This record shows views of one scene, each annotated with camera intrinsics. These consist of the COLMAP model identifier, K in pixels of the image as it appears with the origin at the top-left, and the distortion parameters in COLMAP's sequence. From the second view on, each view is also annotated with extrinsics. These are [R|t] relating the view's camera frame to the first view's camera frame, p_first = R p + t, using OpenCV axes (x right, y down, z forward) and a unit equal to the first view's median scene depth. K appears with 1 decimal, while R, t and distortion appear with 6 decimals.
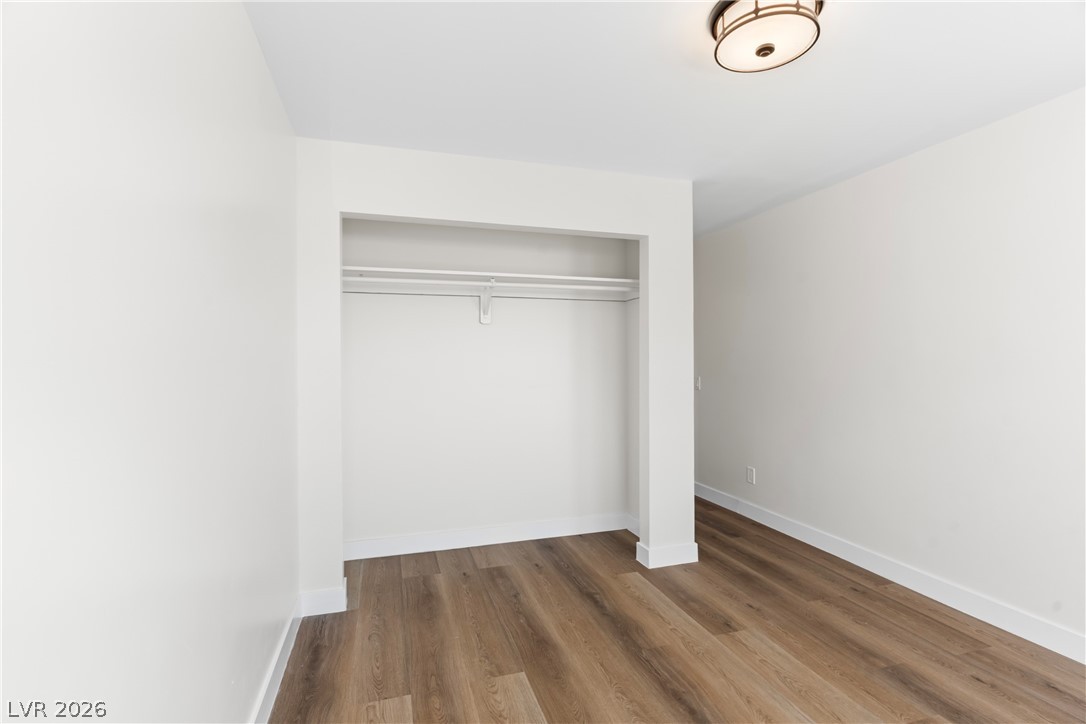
lens RADIAL K [[517.0, 0, 543.0], [0, 517.0, 362.0], [0, 0, 1]] dist [-0.000119, 0.000012]
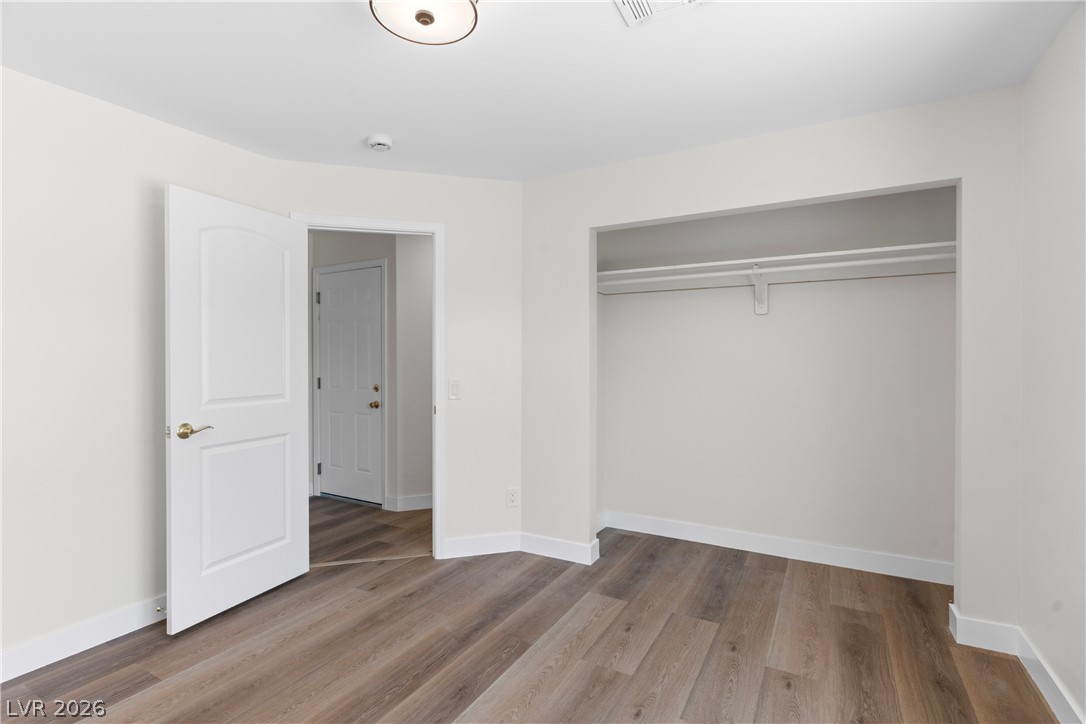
lens RADIAL K [[508.3, 0, 543.0], [0, 508.3, 362.0], [0, 0, 1]] dist [0.000580, 0.000104]
pose [[0.686761, 0.009634, -0.726820, 0.306550], [-0.000183, 0.999914, 0.013081, -0.000197], [0.726884, -0.008850, 0.686704, 0.098274]]
